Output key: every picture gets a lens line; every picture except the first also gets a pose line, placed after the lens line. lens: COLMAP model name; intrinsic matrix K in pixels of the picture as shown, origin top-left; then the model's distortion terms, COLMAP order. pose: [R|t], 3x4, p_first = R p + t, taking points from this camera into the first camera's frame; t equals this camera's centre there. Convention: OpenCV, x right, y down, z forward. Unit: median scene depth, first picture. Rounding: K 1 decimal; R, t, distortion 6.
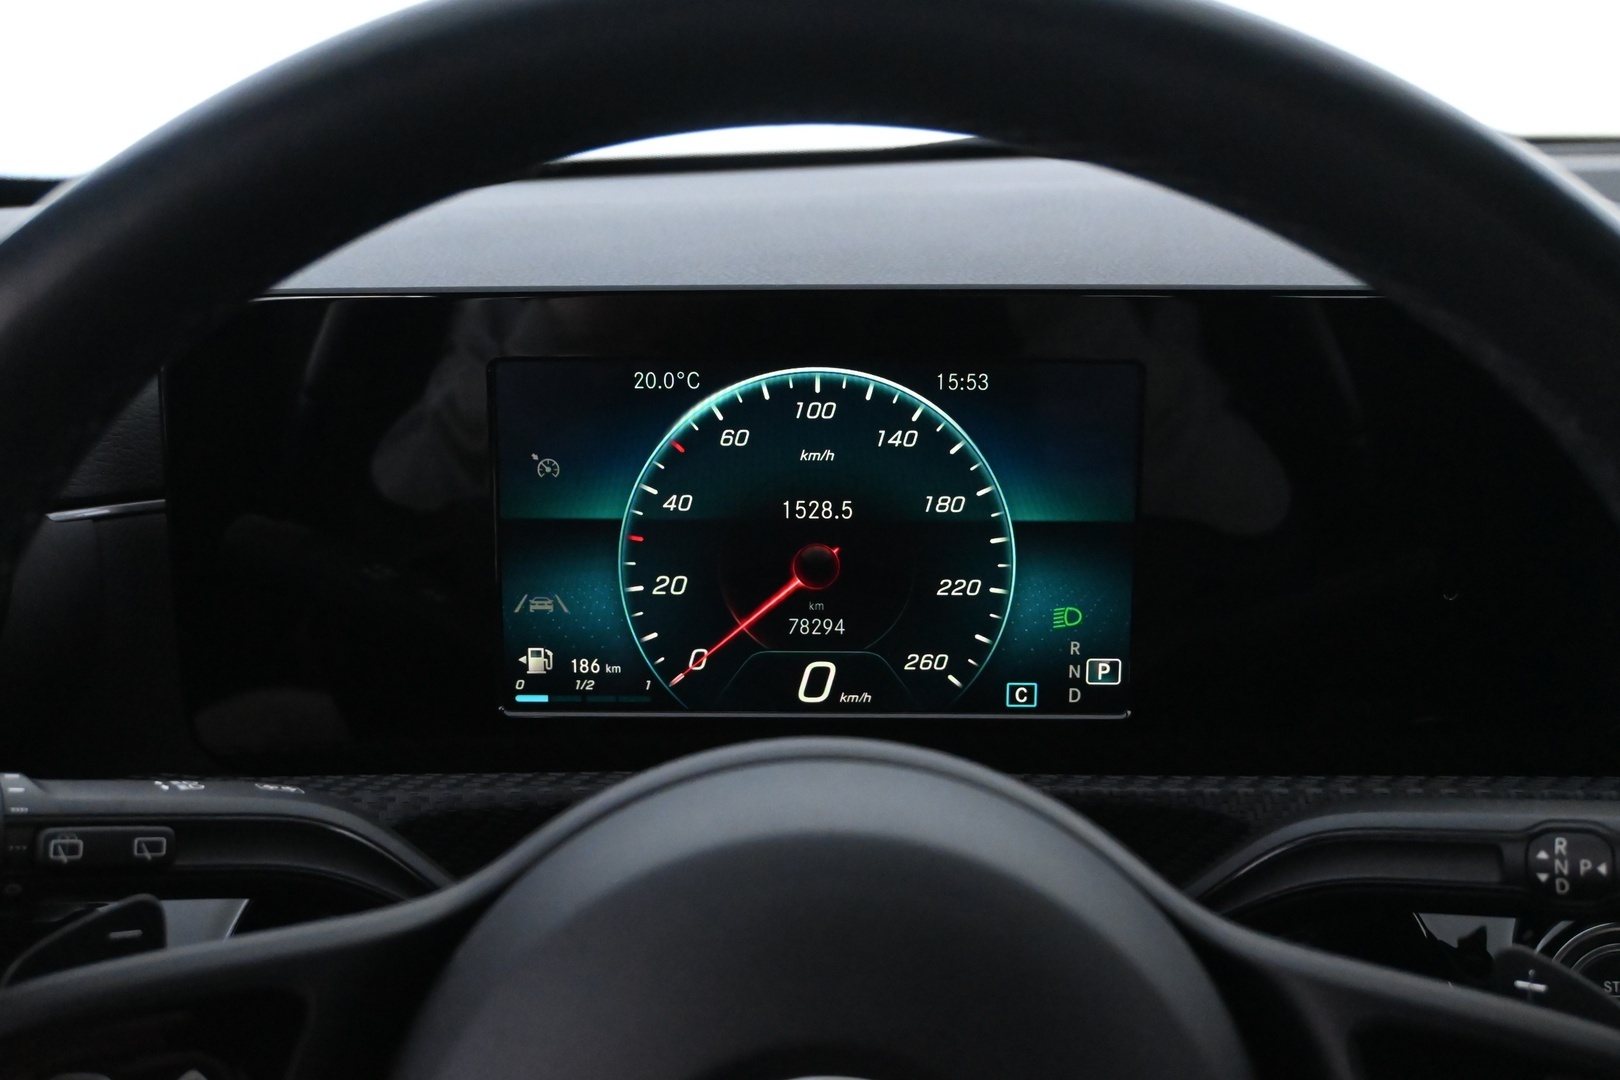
lens RADIAL K [[2139.5, 0, 810.7], [0, 2139.5, 544.0], [0, 0, 1]] dist [0.019084, 0.000000]
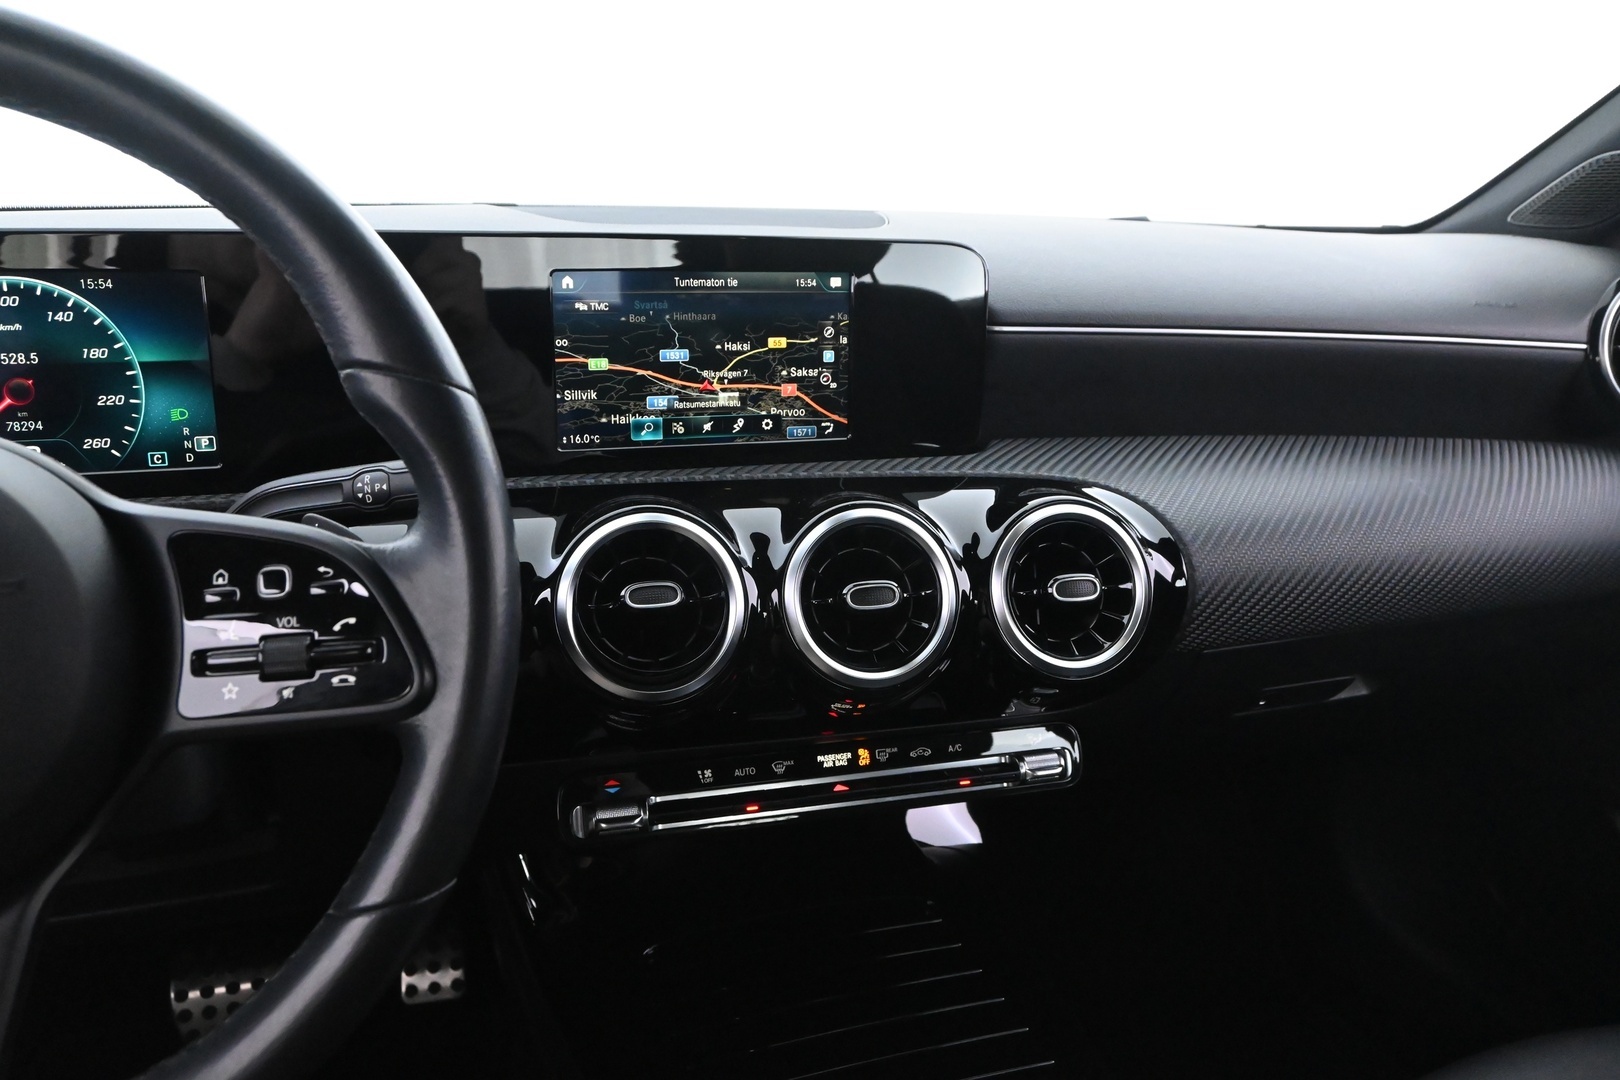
lens RADIAL K [[1283.2, 0, 811.9], [0, 1283.2, 534.9], [0, 0, 1]] dist [0.008654, 0.002405]
pose [[0.950466, -0.074772, 0.301703, 0.297955], [0.073183, 0.997181, 0.016583, 0.160375], [-0.302092, 0.006318, 0.953258, -0.218656]]
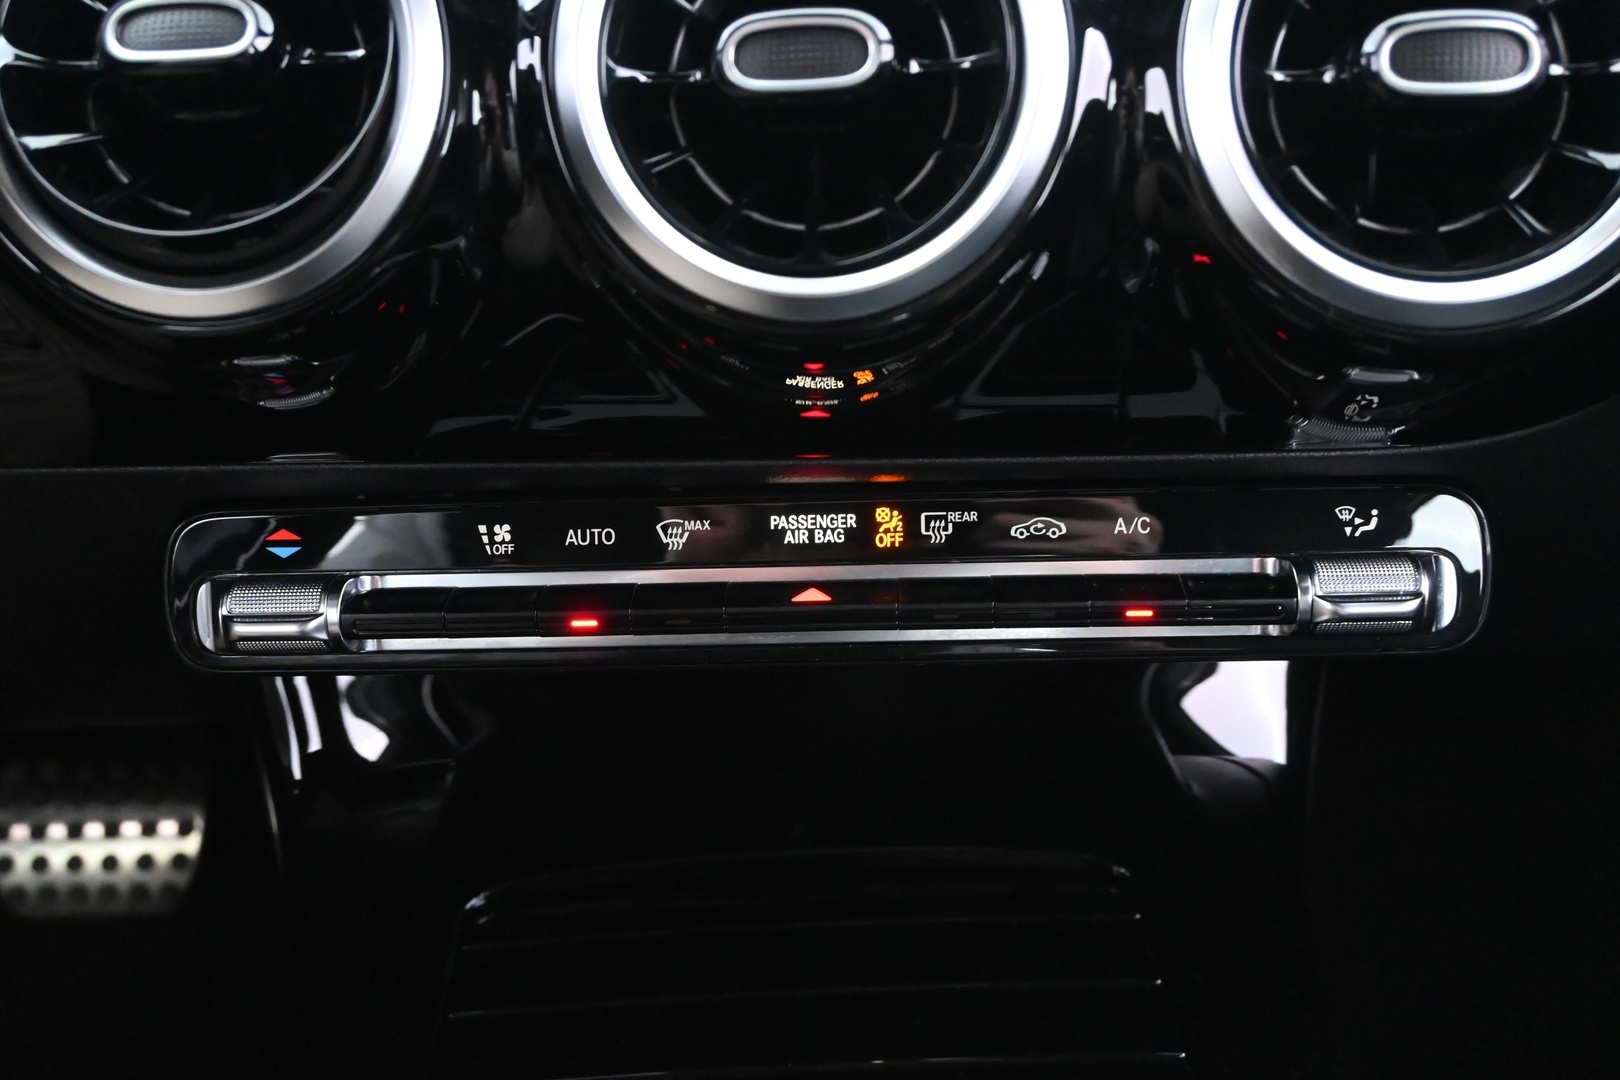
lens RADIAL K [[1687.7, 0, 814.2], [0, 1687.7, 532.8], [0, 0, 1]] dist [0.029704, 0.000000]
pose [[0.998862, -0.039214, -0.027137, 0.703553], [0.042874, 0.987607, 0.150980, 0.304515], [0.020880, -0.151971, 0.988164, 0.317199]]
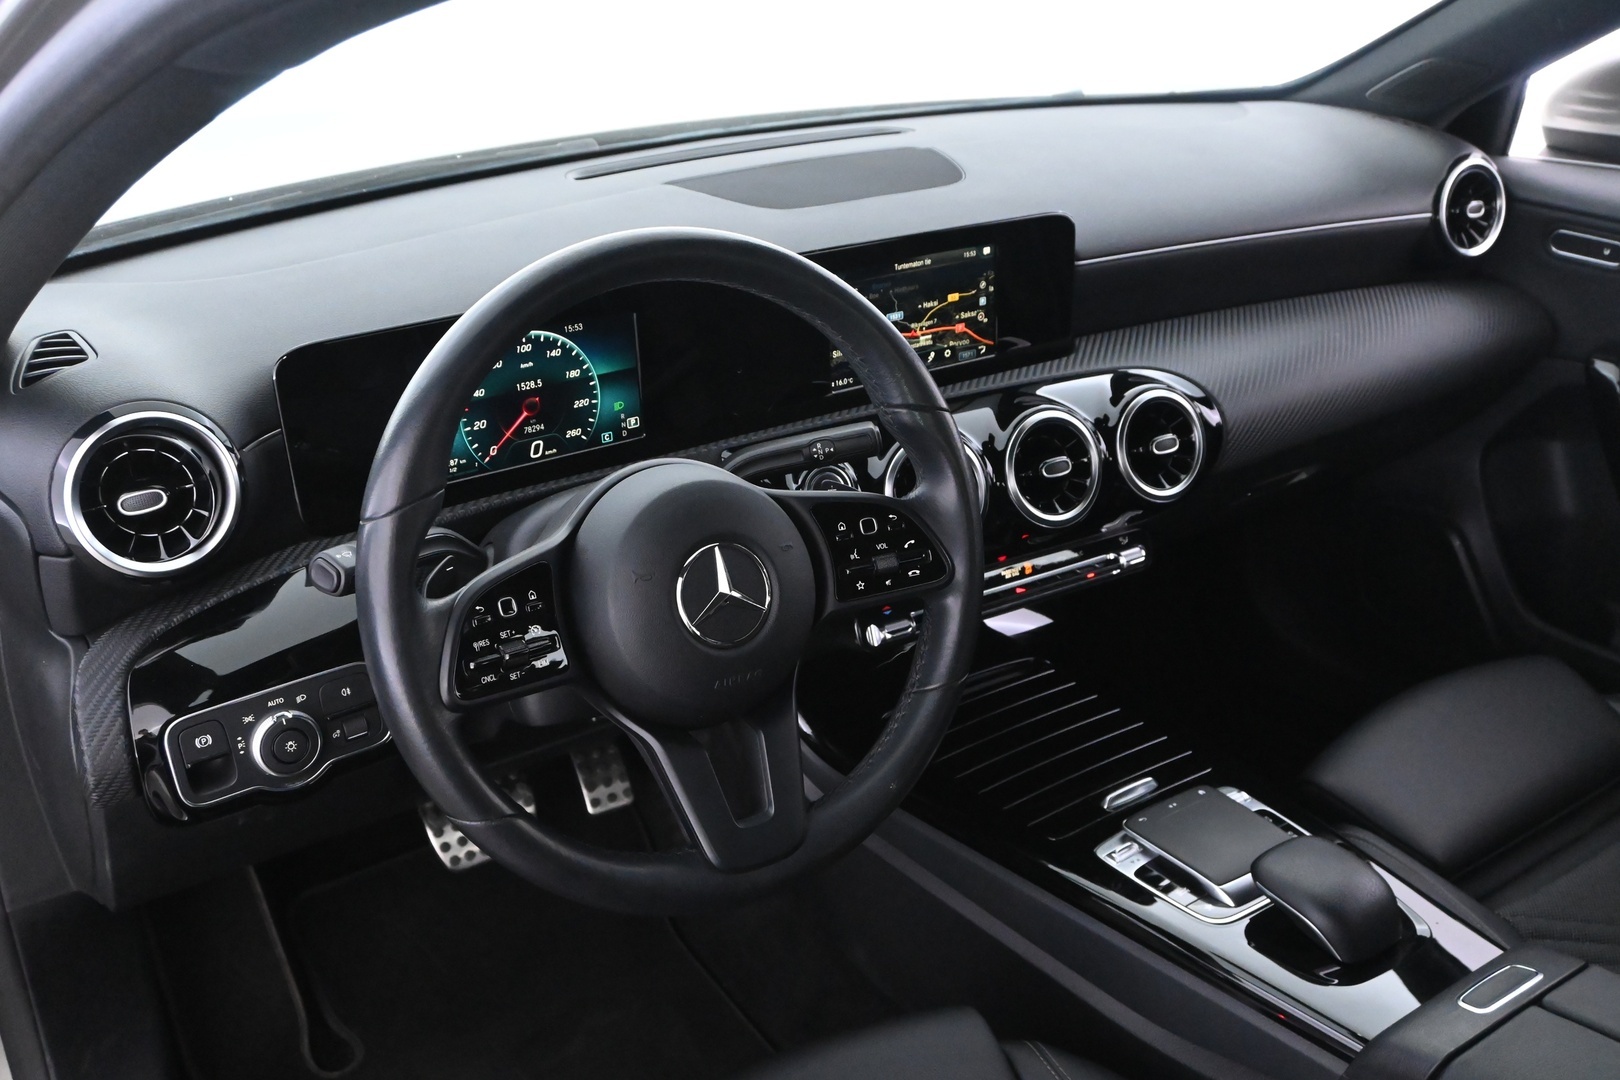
lens RADIAL K [[1667.7, 0, 829.5], [0, 1667.7, 590.1], [0, 0, 1]] dist [0.018947, 0.000000]
pose [[0.833498, -0.259028, 0.488043, -0.762164], [0.160323, 0.958679, 0.235012, -0.199156], [-0.528751, -0.117637, 0.840585, -0.966938]]
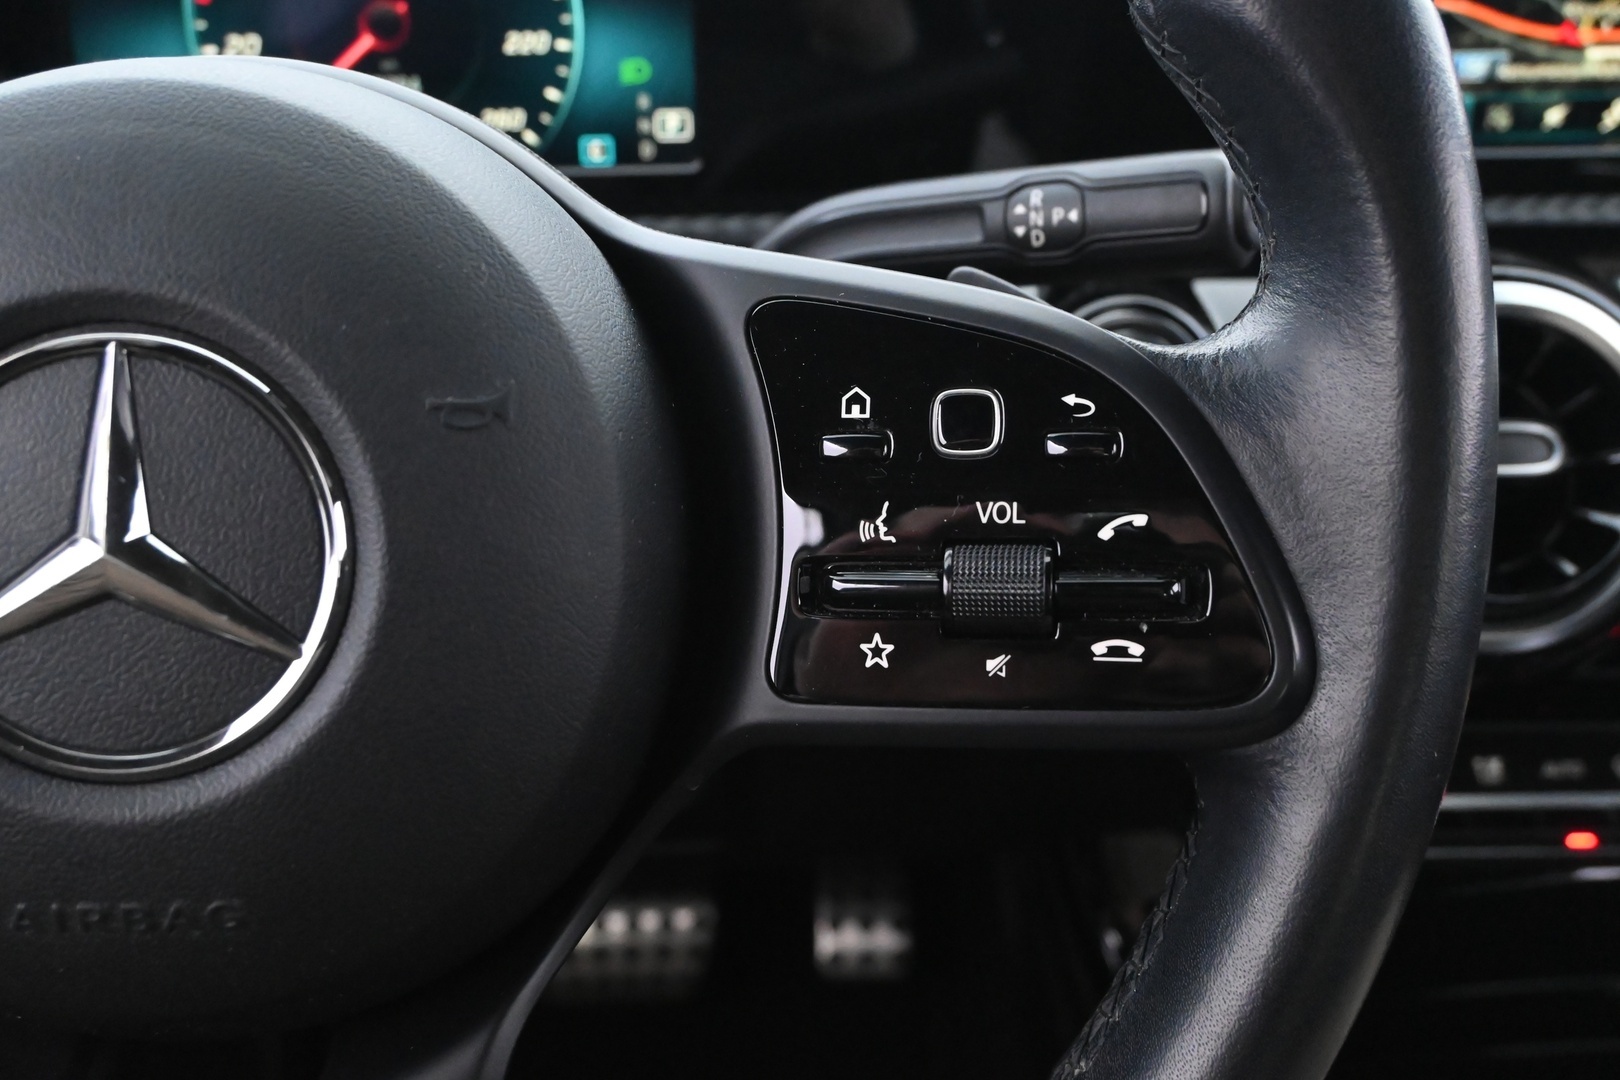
lens RADIAL K [[1667.7, 0, 810.2], [0, 1667.7, 528.4], [0, 0, 1]] dist [0.018947, 0.000000]
pose [[0.997402, -0.039921, 0.059958, 0.148978], [0.030588, 0.988330, 0.149226, 0.136795], [-0.065215, -0.147004, 0.986984, 0.161024]]
